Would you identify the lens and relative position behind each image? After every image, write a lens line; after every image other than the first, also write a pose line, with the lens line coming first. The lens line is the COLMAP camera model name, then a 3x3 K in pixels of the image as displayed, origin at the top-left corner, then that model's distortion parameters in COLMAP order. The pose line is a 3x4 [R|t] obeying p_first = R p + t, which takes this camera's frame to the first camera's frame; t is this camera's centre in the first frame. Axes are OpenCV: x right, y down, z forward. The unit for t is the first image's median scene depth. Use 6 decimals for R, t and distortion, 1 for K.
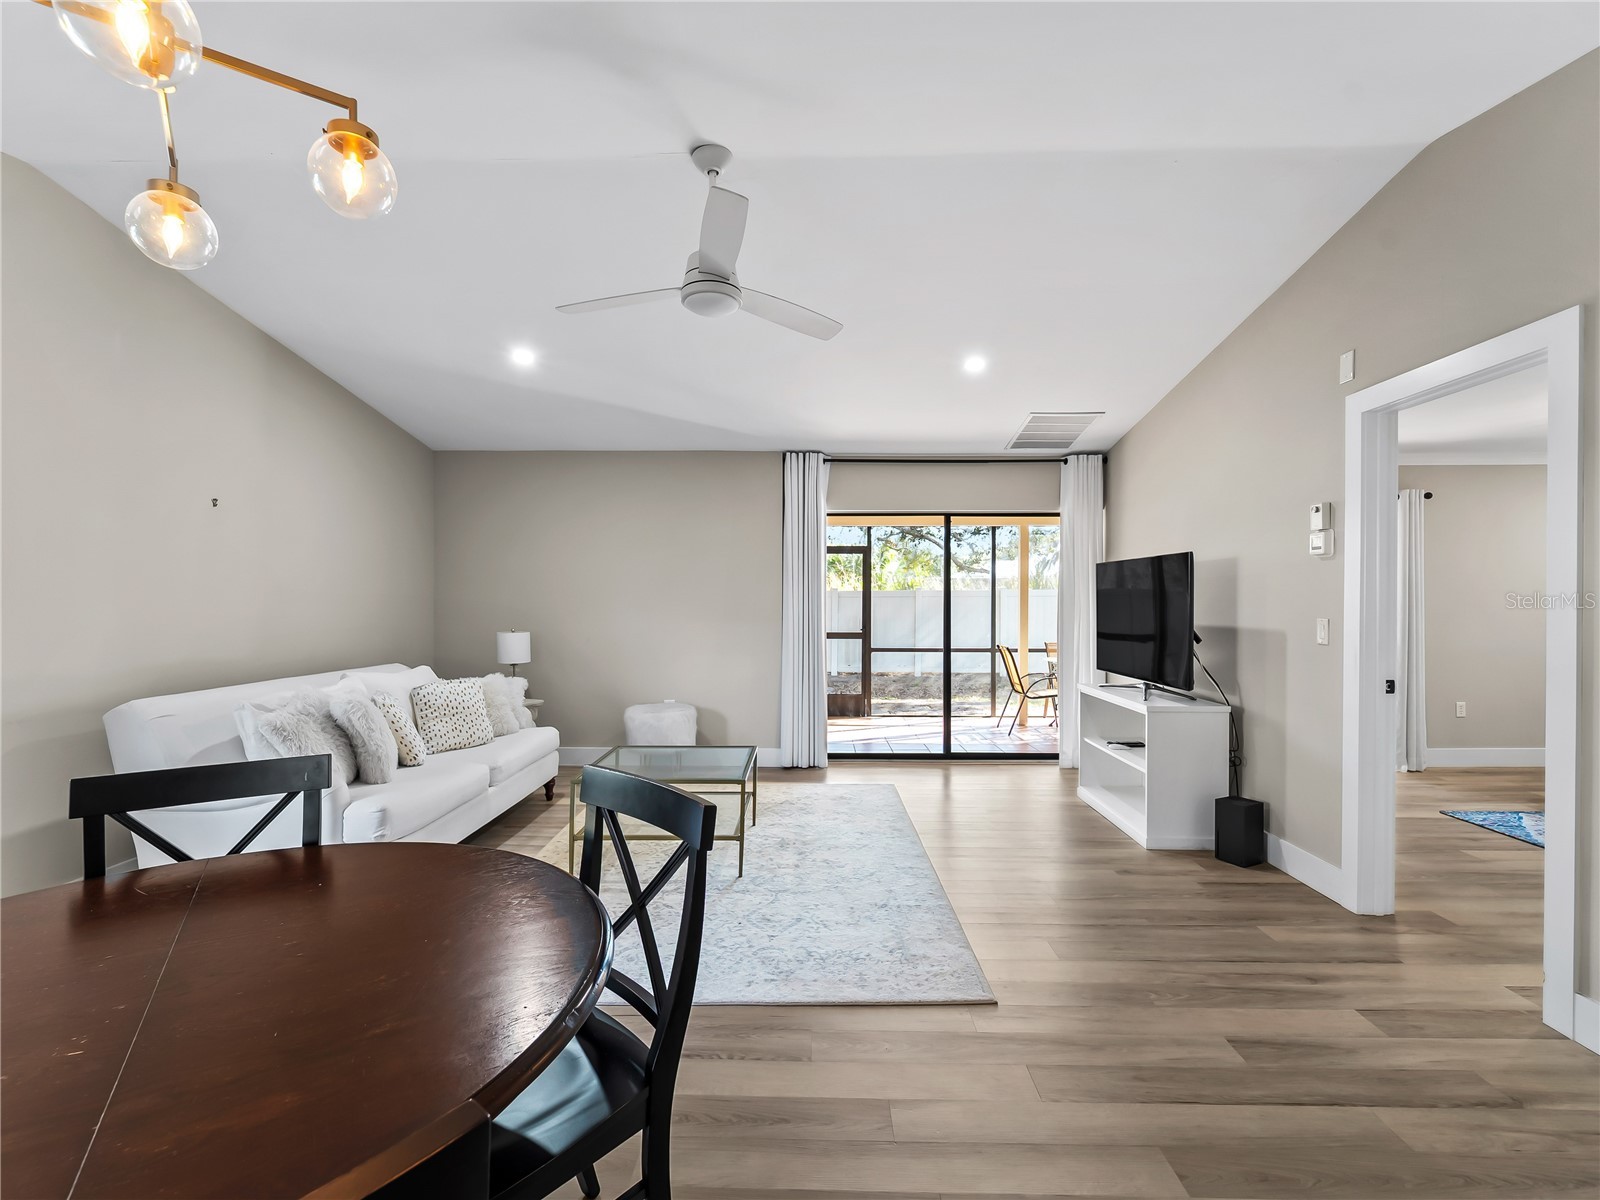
lens RADIAL K [[740.9, 0, 806.0], [0, 740.9, 603.1], [0, 0, 1]] dist [-0.001883, -0.000529]
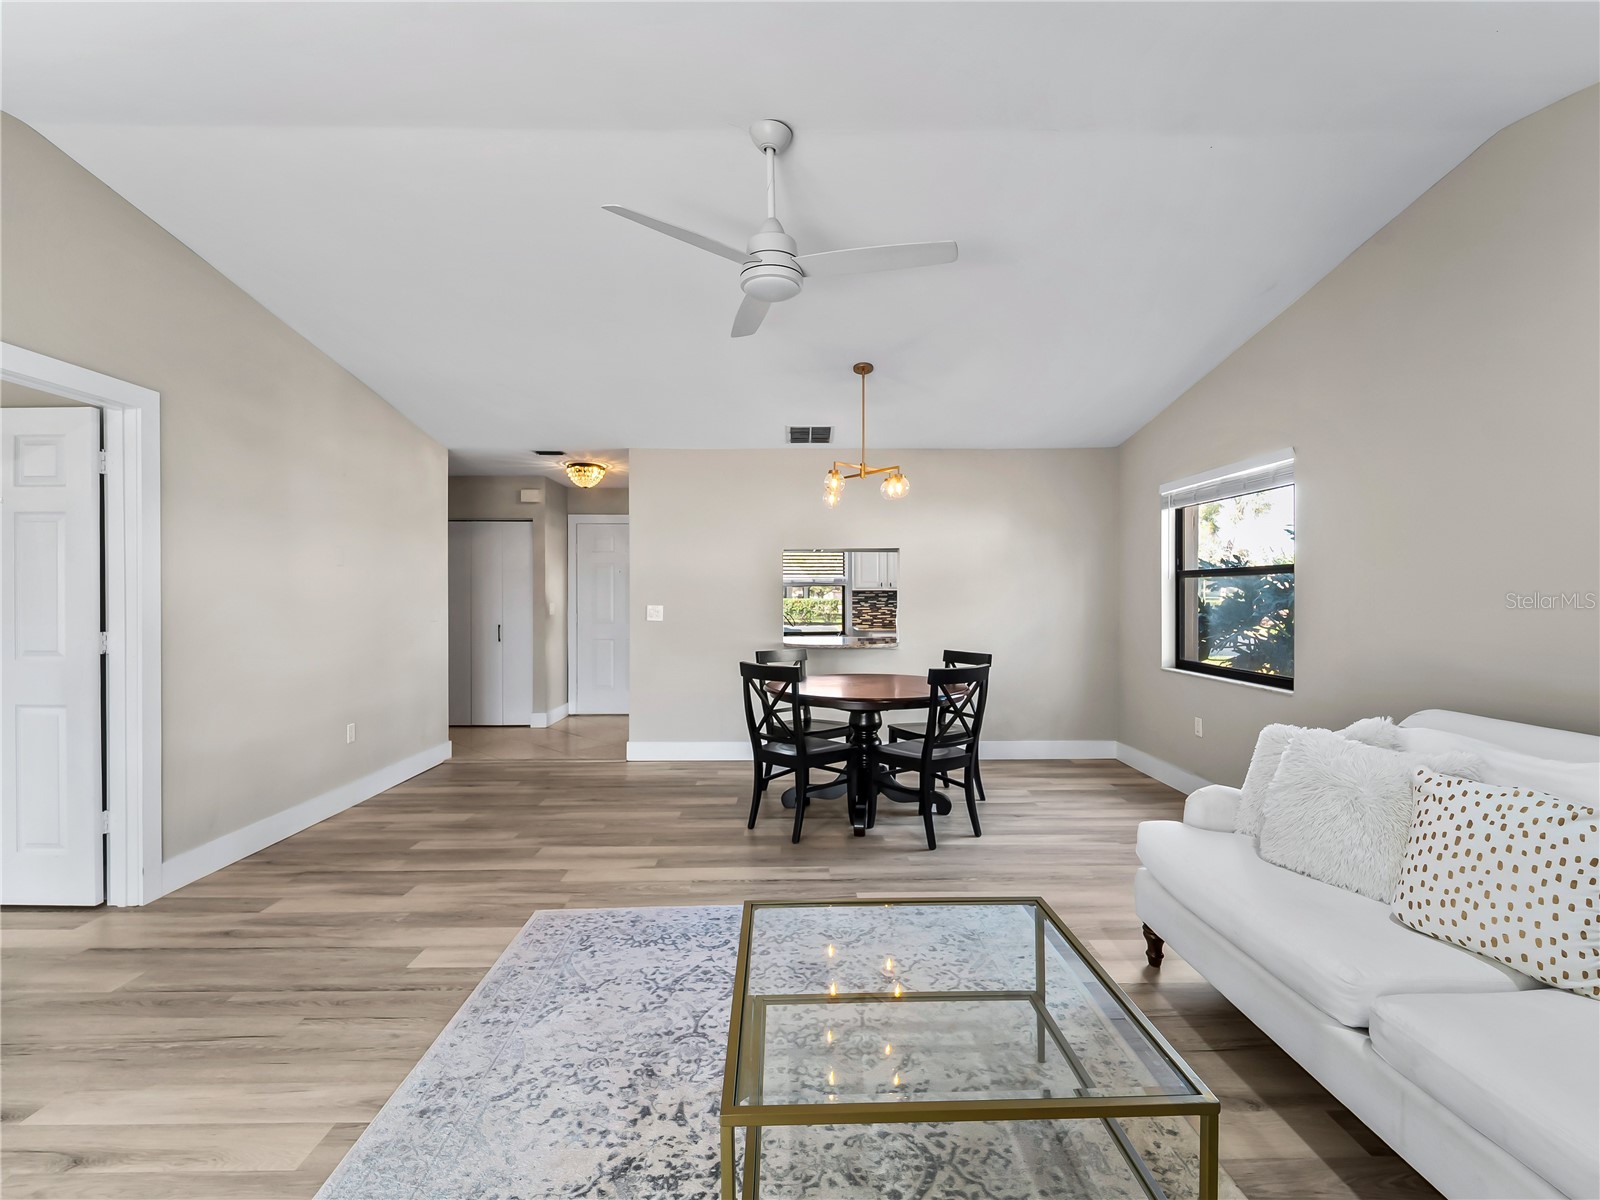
lens RADIAL K [[740.9, 0, 806.0], [0, 740.9, 603.1], [0, 0, 1]] dist [-0.001883, -0.000529]
pose [[-0.999386, 0.002283, -0.034965, -0.151451], [0.001888, 0.999934, 0.011334, -0.000368], [0.034988, 0.011261, -0.999324, 2.155543]]
